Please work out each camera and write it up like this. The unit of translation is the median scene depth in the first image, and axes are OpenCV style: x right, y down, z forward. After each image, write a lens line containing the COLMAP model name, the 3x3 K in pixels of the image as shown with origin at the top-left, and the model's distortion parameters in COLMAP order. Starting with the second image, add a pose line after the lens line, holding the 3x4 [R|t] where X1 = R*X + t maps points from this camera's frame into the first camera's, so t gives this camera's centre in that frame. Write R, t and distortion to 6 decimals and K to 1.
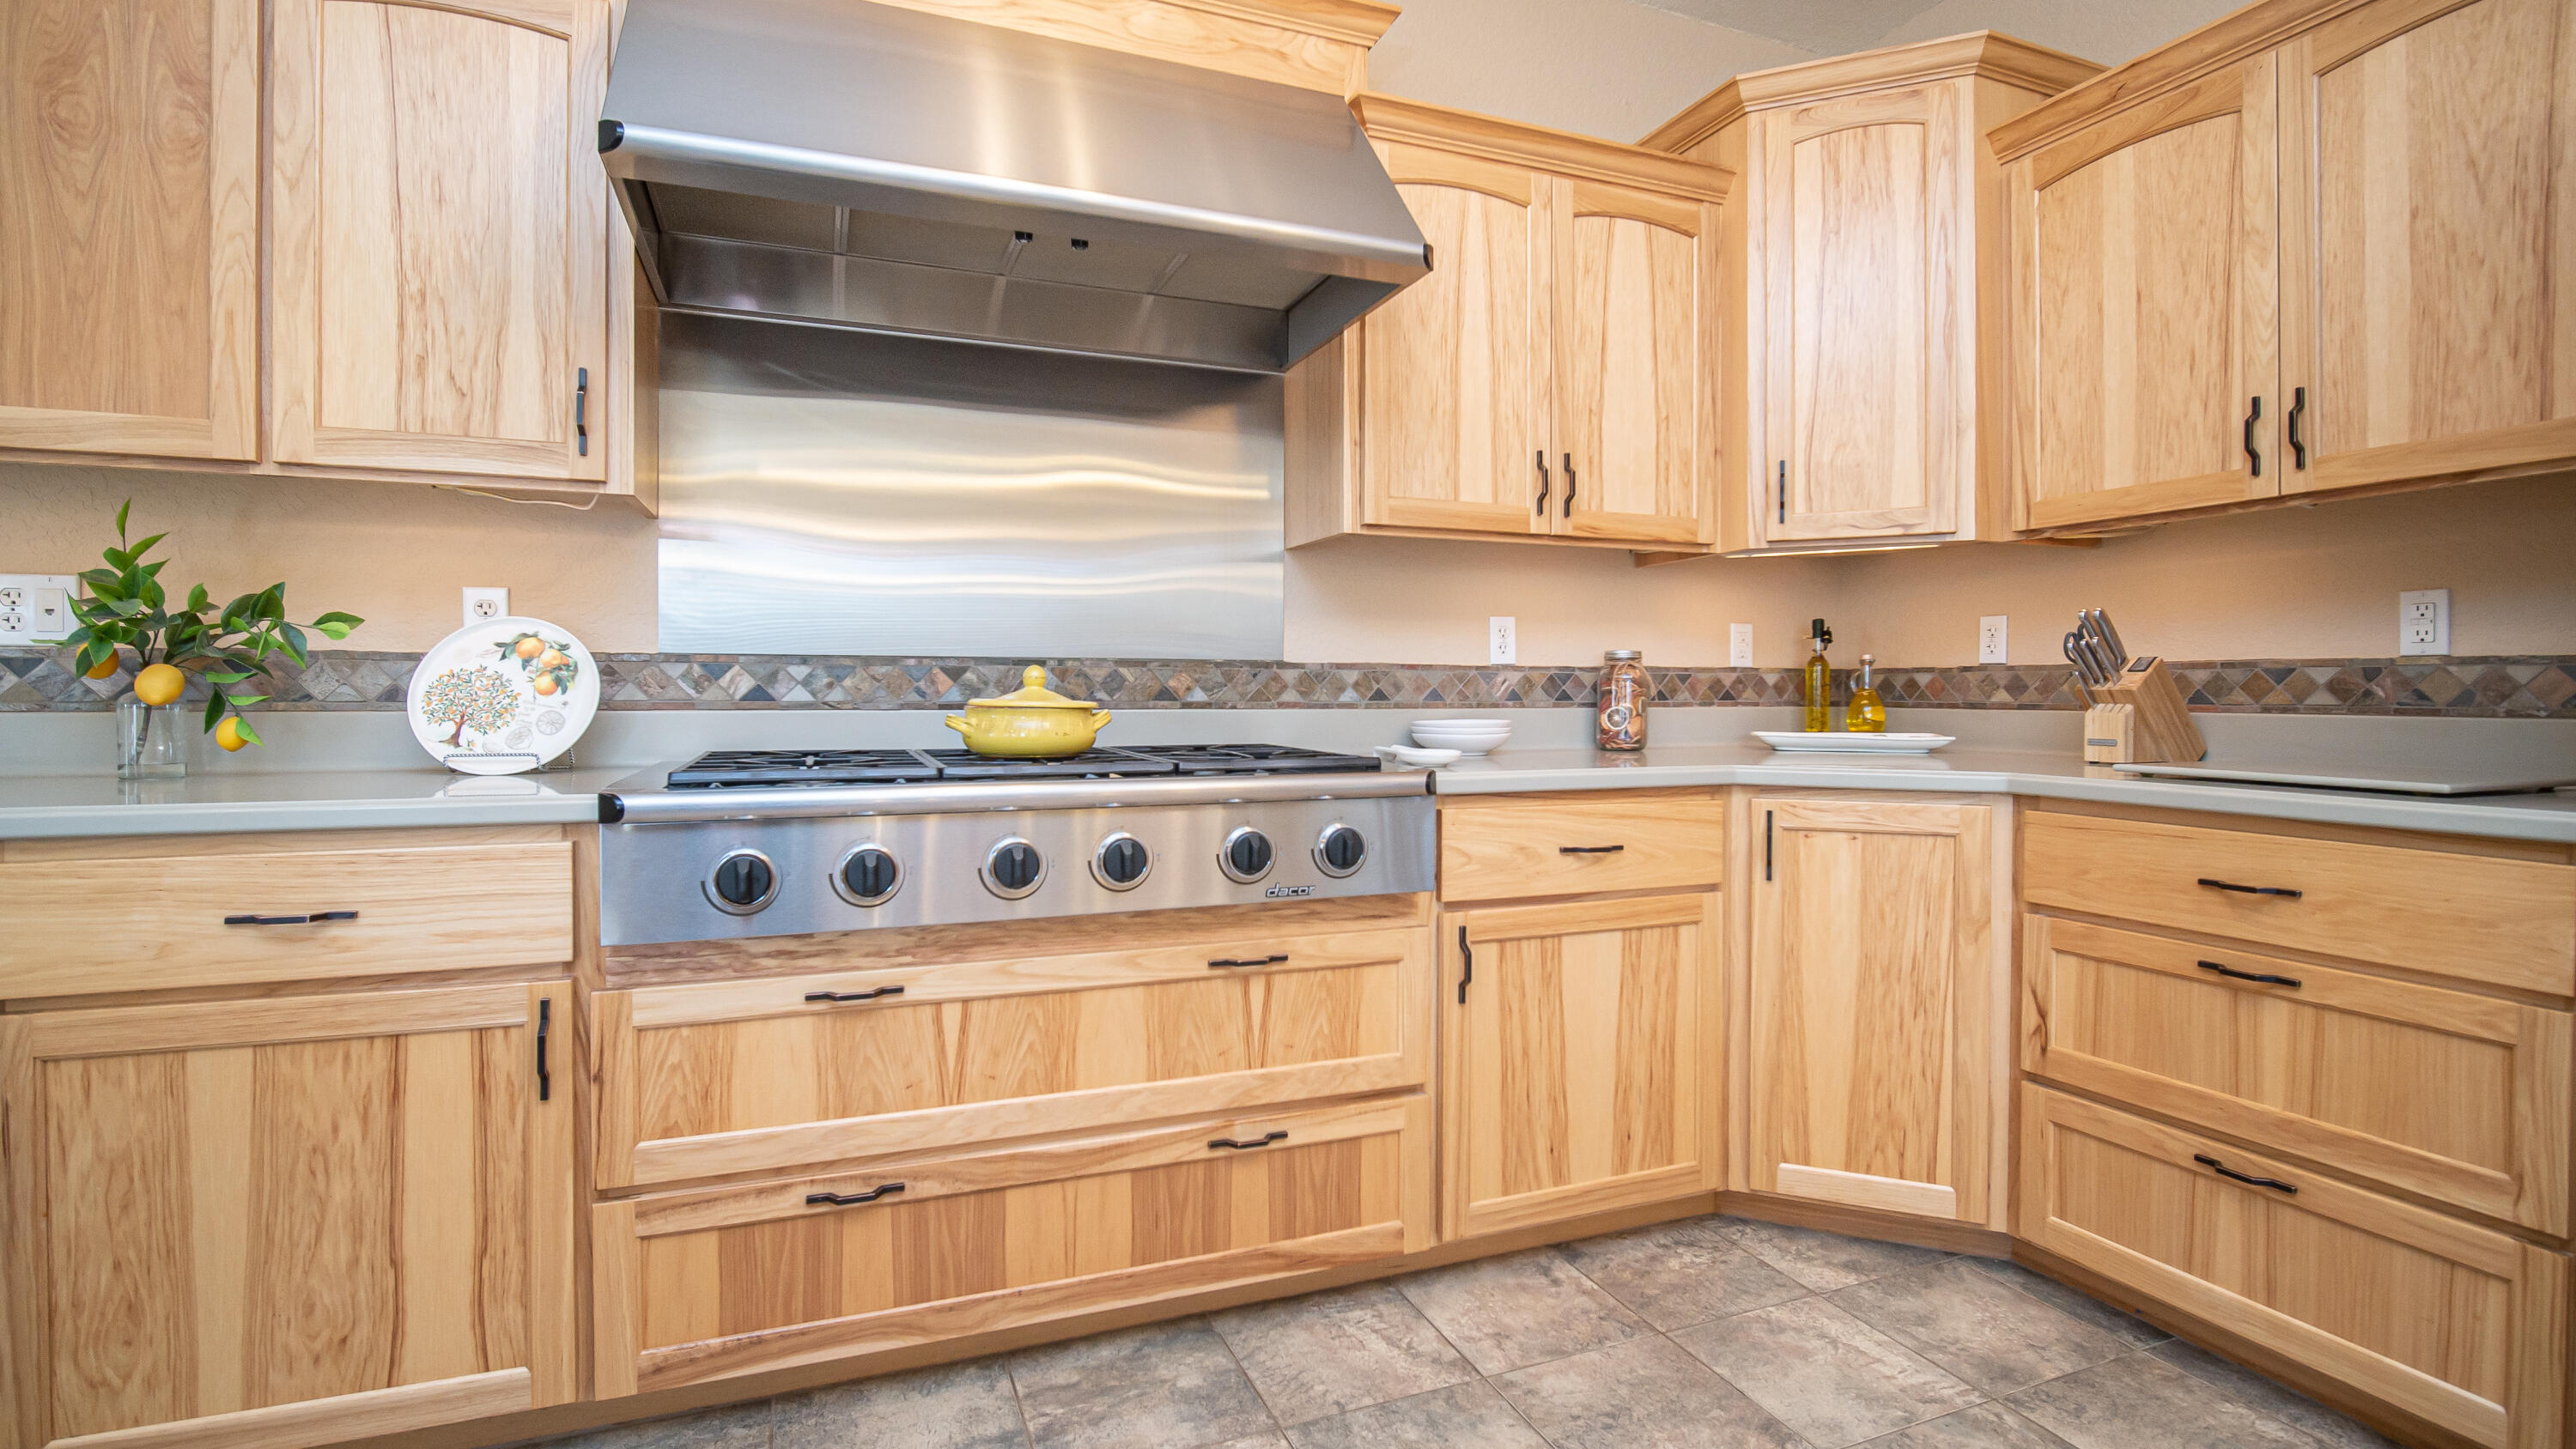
lens RADIAL K [[1192.3, 0, 1281.5], [0, 1192.3, 705.0], [0, 0, 1]] dist [-0.014793, -0.003844]
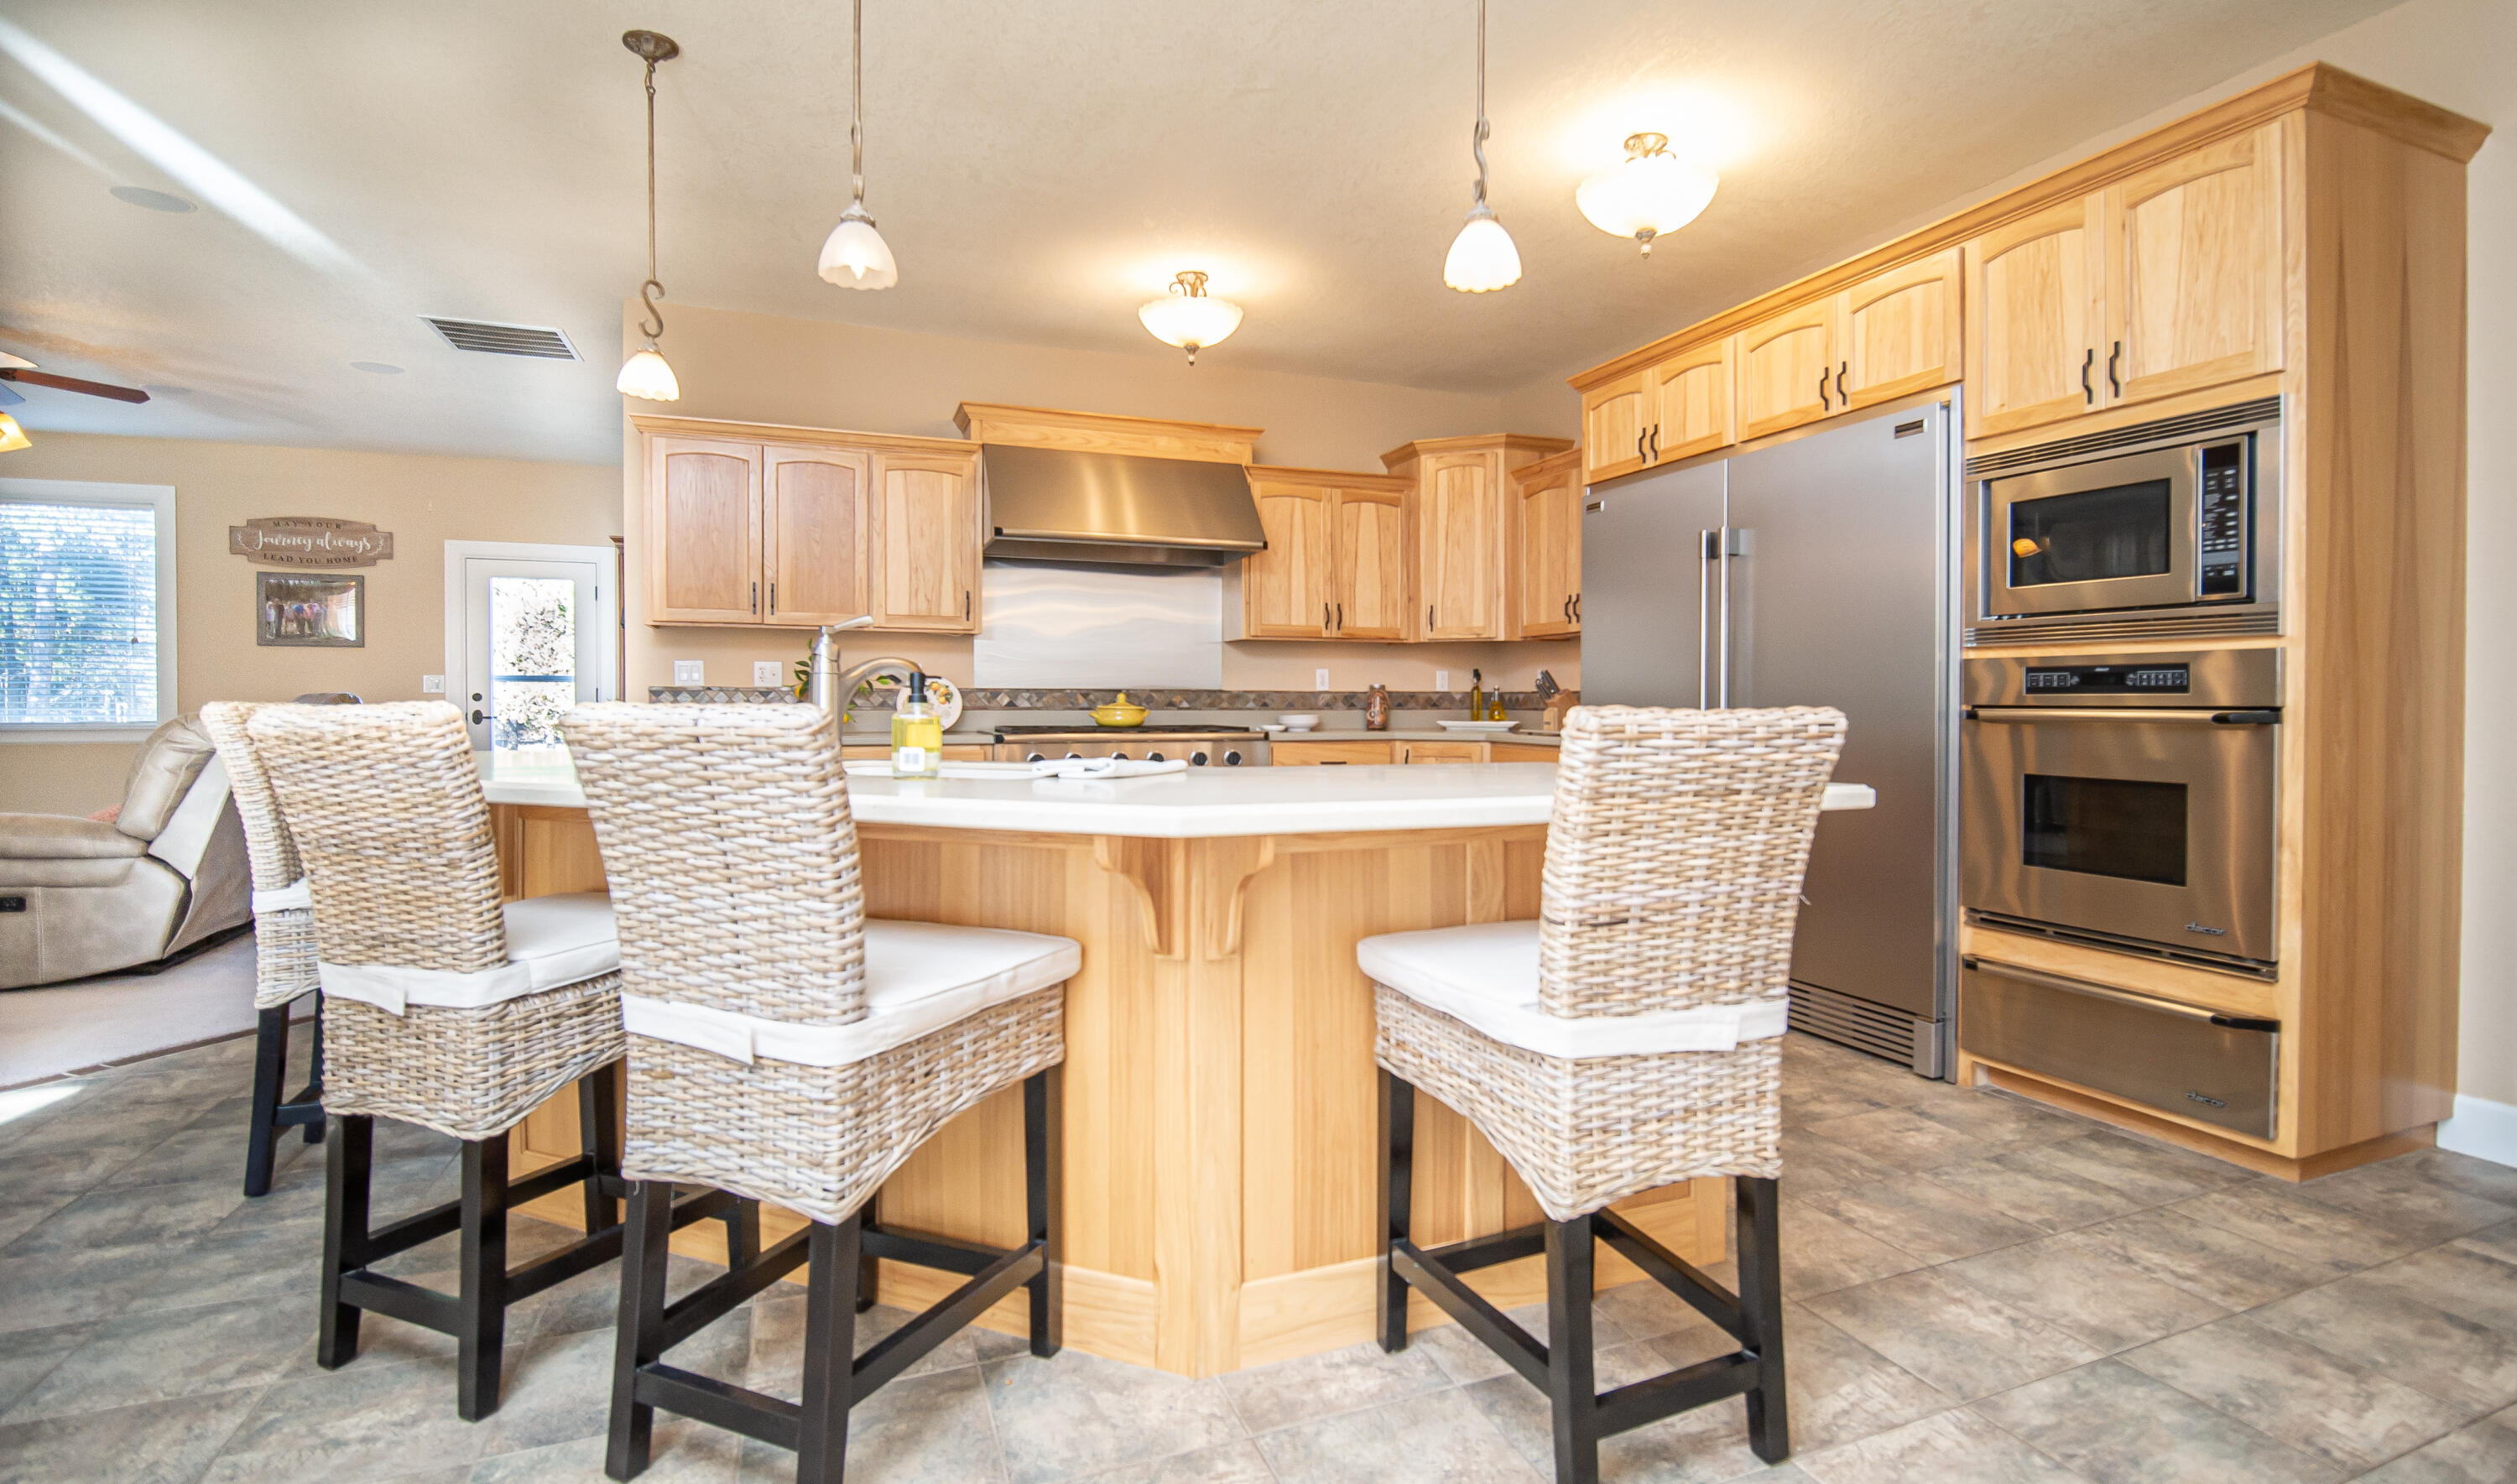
lens RADIAL K [[1240.8, 0, 1293.8], [0, 1240.8, 729.7], [0, 0, 1]] dist [-0.001407, -0.000523]
pose [[0.999997, -0.000715, -0.002396, 0.156064], [0.000741, 0.999944, 0.010554, 0.016188], [0.002388, -0.010556, 0.999941, -1.503051]]
